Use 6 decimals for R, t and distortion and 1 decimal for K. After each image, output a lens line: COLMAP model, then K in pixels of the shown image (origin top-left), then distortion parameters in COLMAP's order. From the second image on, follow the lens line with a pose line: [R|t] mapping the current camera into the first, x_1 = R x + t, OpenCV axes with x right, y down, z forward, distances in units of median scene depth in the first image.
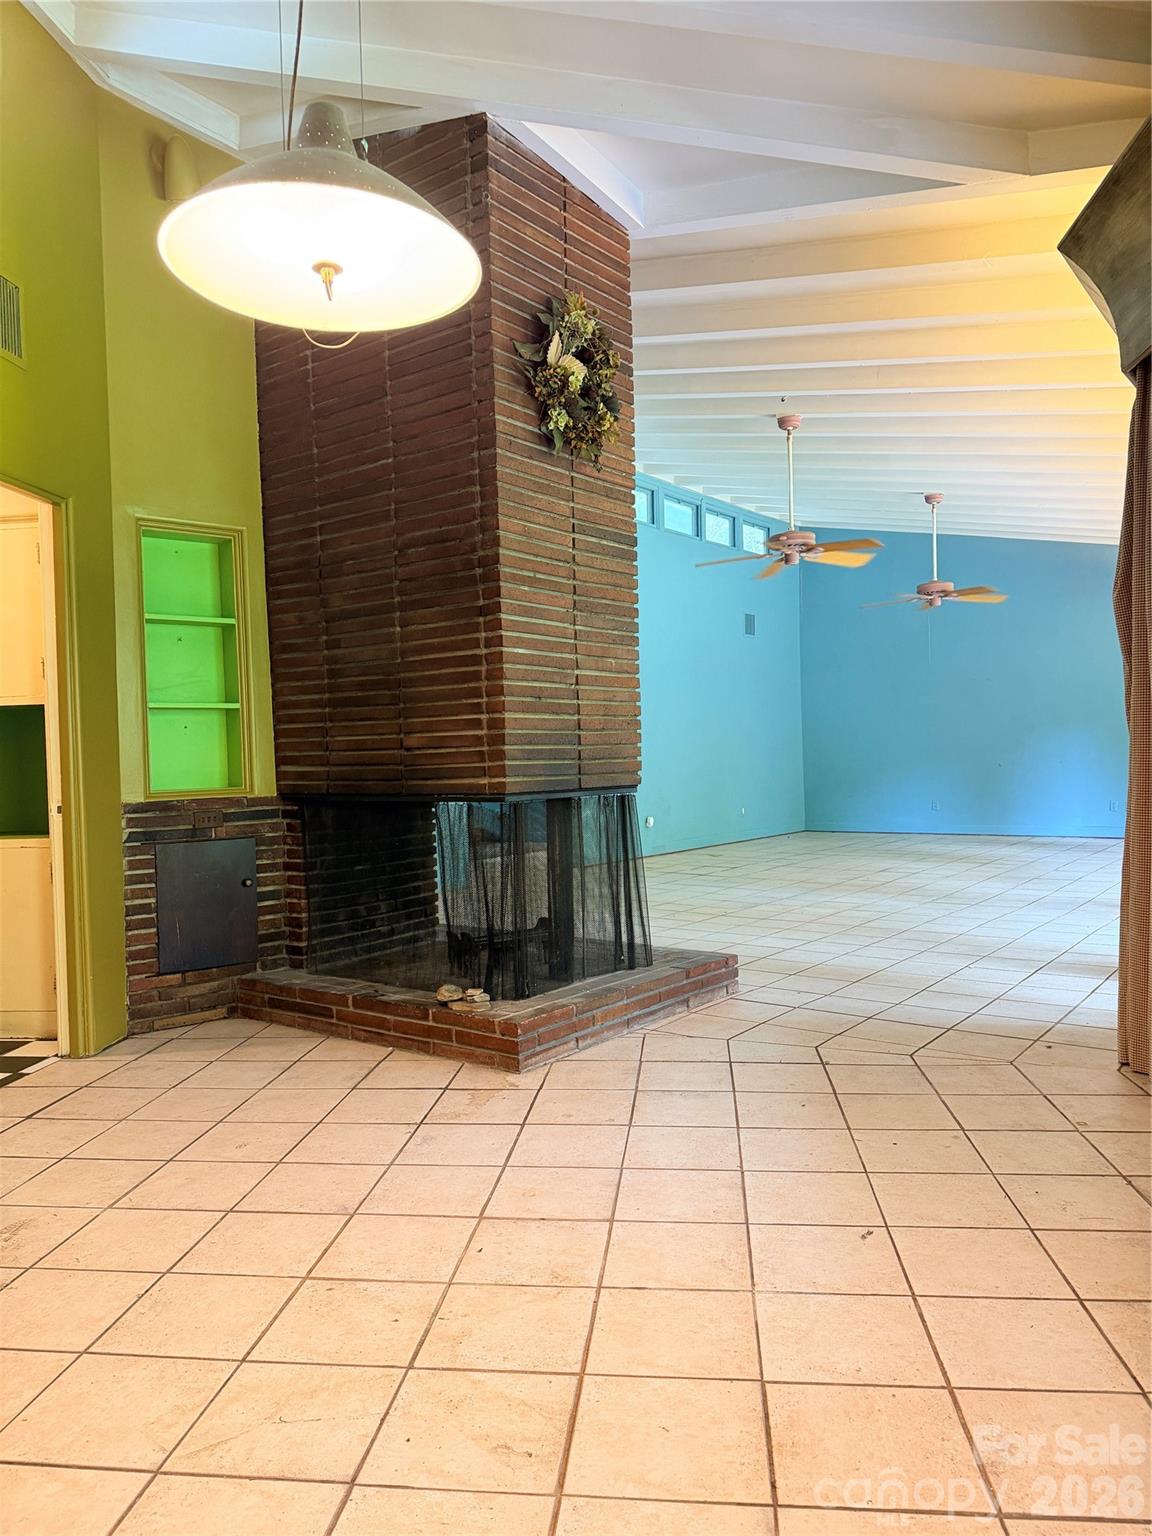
lens RADIAL K [[1082.9, 0, 577.0], [0, 1082.9, 763.4], [0, 0, 1]] dist [0.147298, -0.063910]
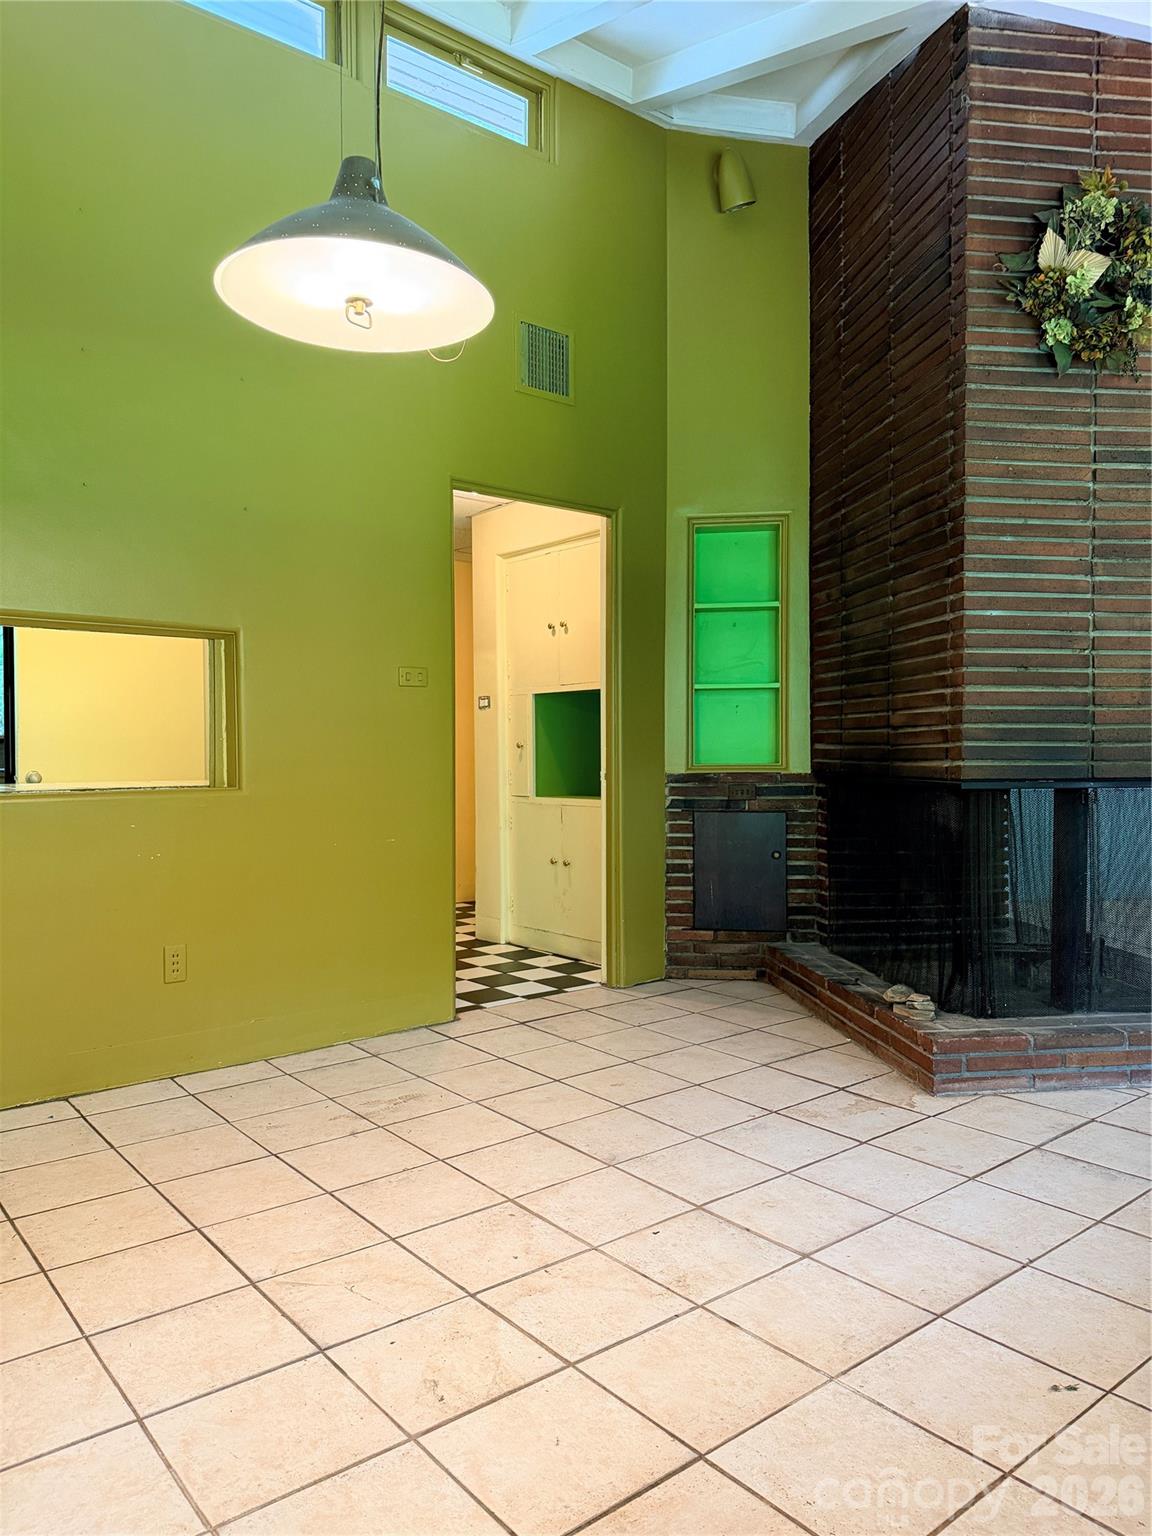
lens RADIAL K [[1082.9, 0, 569.5], [0, 1082.9, 765.0], [0, 0, 1]] dist [0.147298, -0.063910]
pose [[0.738404, 0.033507, -0.673526, 0.284820], [-0.018837, 0.999400, 0.029067, -0.003442], [0.674096, -0.008777, 0.738592, 0.124226]]
